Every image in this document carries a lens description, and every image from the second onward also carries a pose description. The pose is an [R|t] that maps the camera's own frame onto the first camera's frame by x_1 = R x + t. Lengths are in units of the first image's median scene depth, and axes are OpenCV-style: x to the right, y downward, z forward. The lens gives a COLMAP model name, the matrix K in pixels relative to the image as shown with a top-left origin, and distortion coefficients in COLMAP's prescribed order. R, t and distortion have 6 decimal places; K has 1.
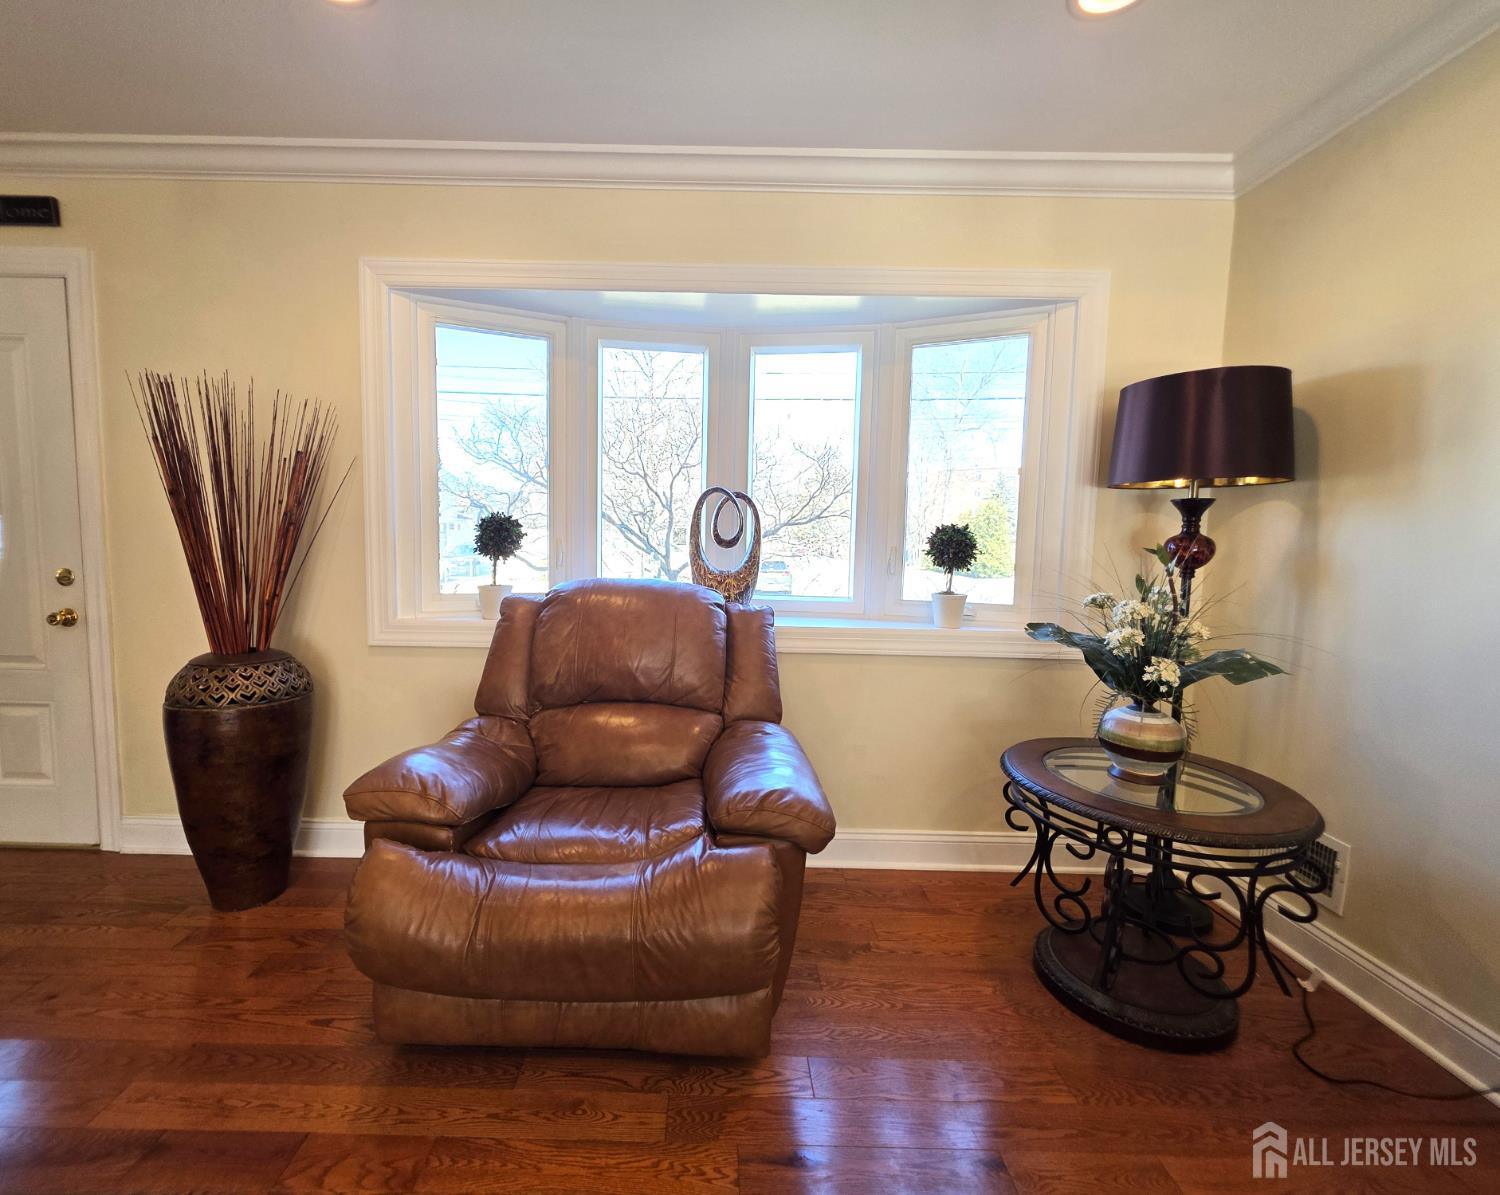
lens RADIAL K [[637.1, 0, 707.0], [0, 637.1, 589.8], [0, 0, 1]] dist [0.002759, 0.000177]
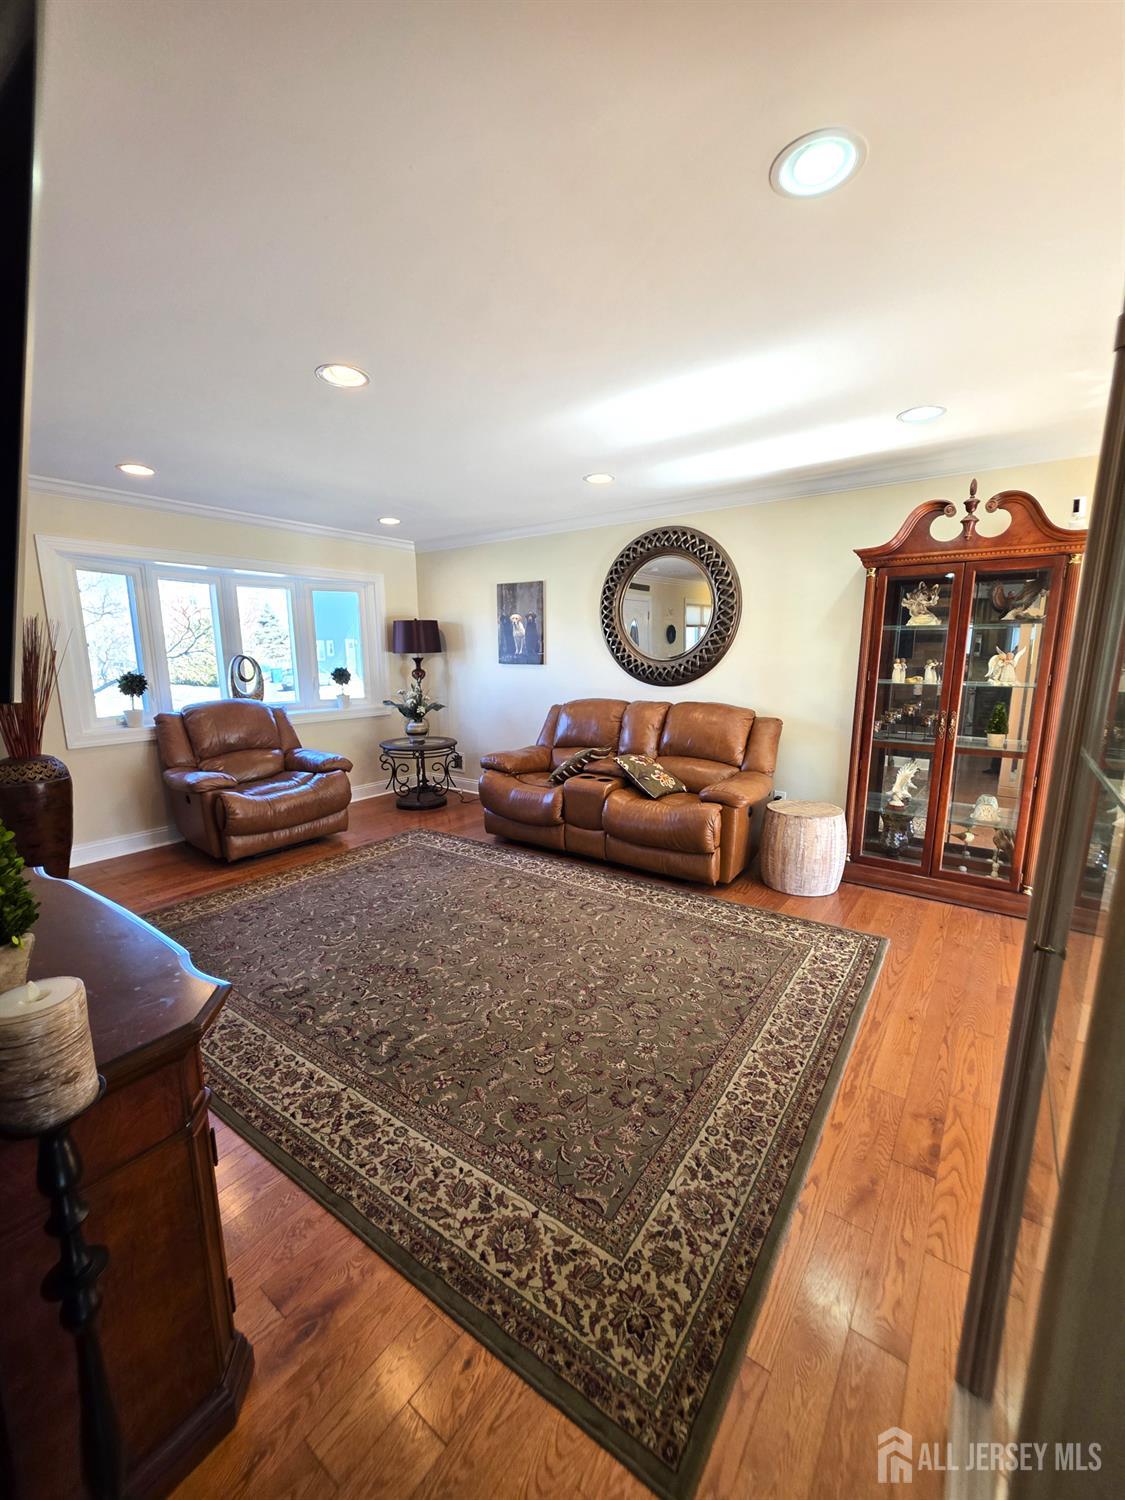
lens RADIAL K [[602.3, 0, 568.7], [0, 602.3, 755.2], [0, 0, 1]] dist [0.004000, -0.001232]
pose [[0.583928, -0.162346, 0.795407, -1.150898], [0.084355, 0.986630, 0.139448, -0.017678], [-0.807411, -0.014331, 0.589816, -1.256153]]
